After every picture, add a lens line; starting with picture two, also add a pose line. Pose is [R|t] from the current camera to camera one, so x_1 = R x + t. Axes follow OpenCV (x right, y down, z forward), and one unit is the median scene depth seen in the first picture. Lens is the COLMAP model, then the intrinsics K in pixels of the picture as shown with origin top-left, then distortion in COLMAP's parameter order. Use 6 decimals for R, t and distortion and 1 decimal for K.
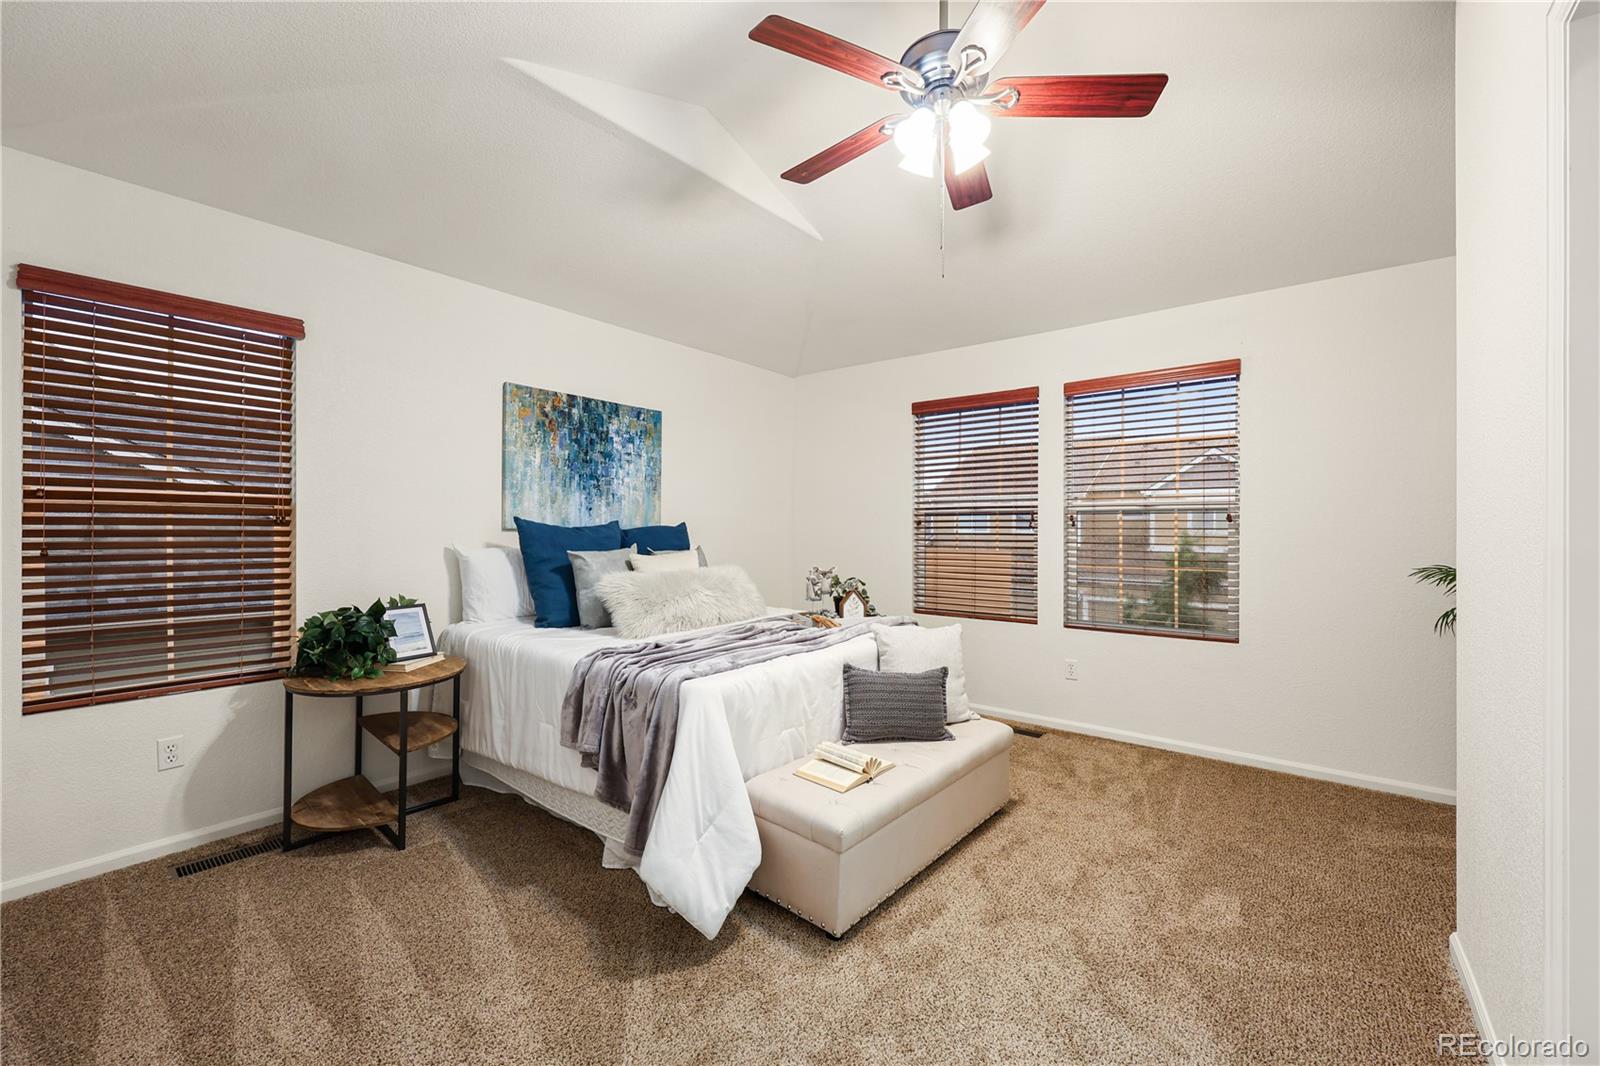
lens RADIAL K [[642.2, 0, 803.2], [0, 642.2, 523.6], [0, 0, 1]] dist [0.000429, -0.000494]
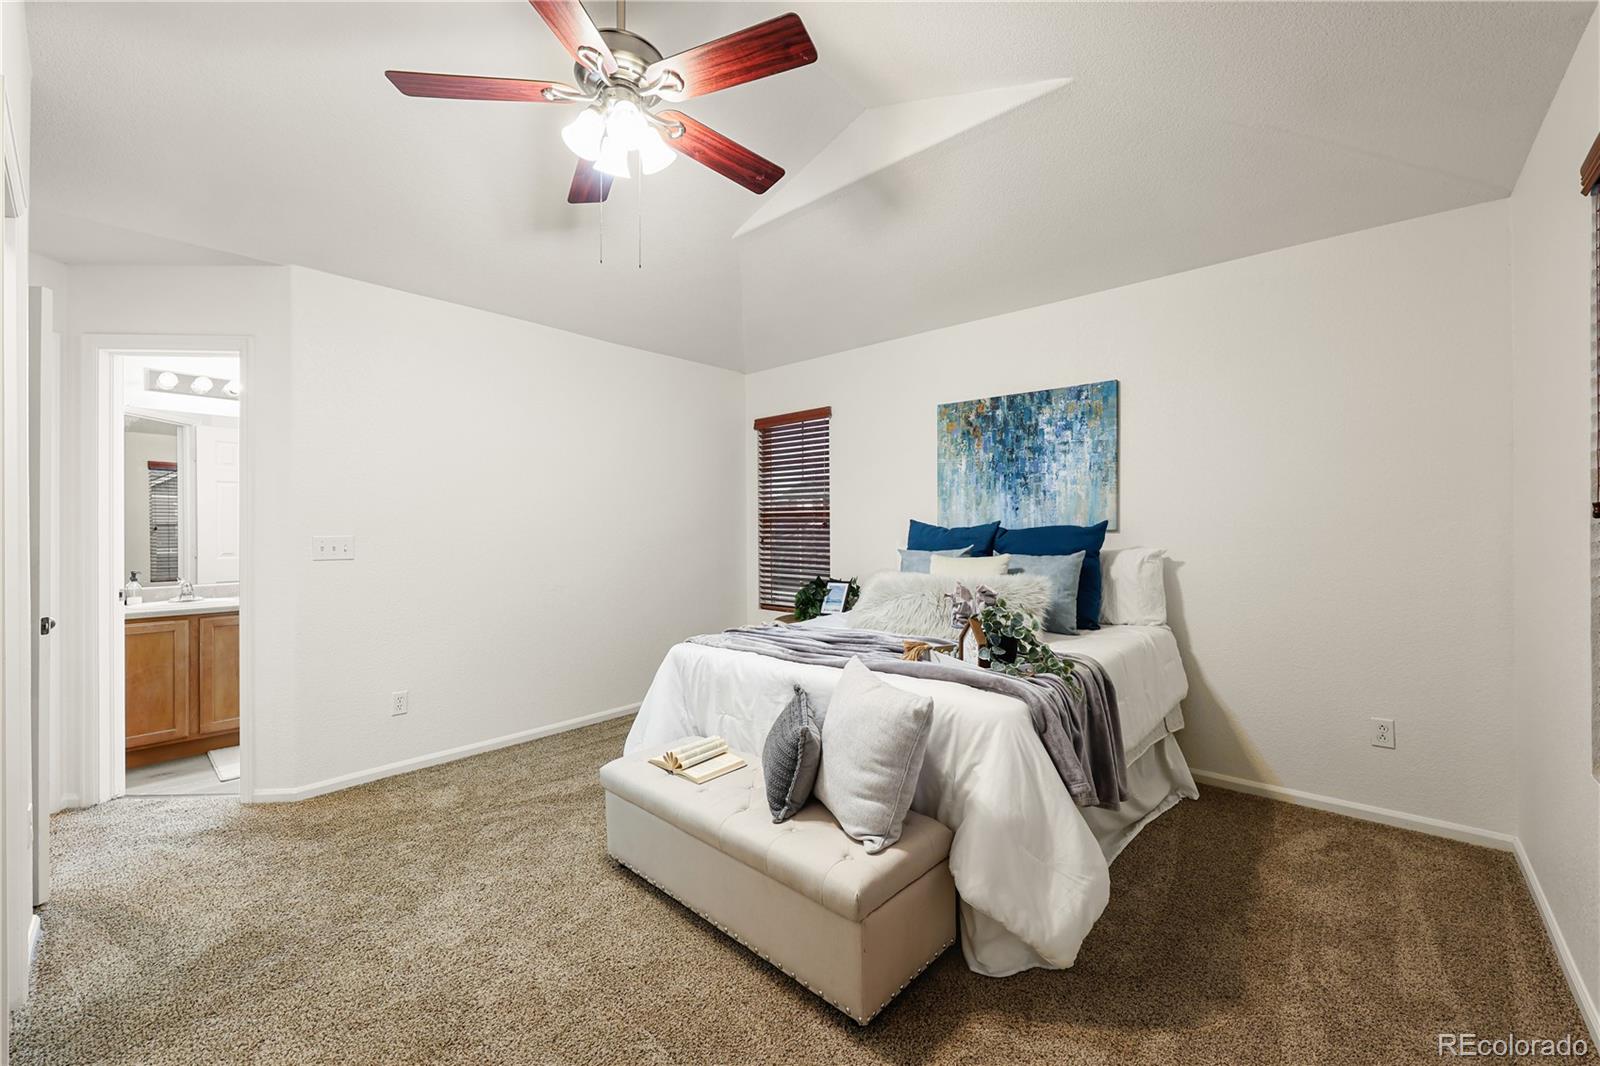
lens RADIAL K [[642.2, 0, 795.5], [0, 642.2, 521.6], [0, 0, 1]] dist [0.000429, -0.000494]
pose [[-0.061521, -0.008392, -0.998071, 0.659908], [0.015103, 0.999842, -0.009337, 0.000582], [0.997992, -0.015648, -0.061384, 0.734370]]
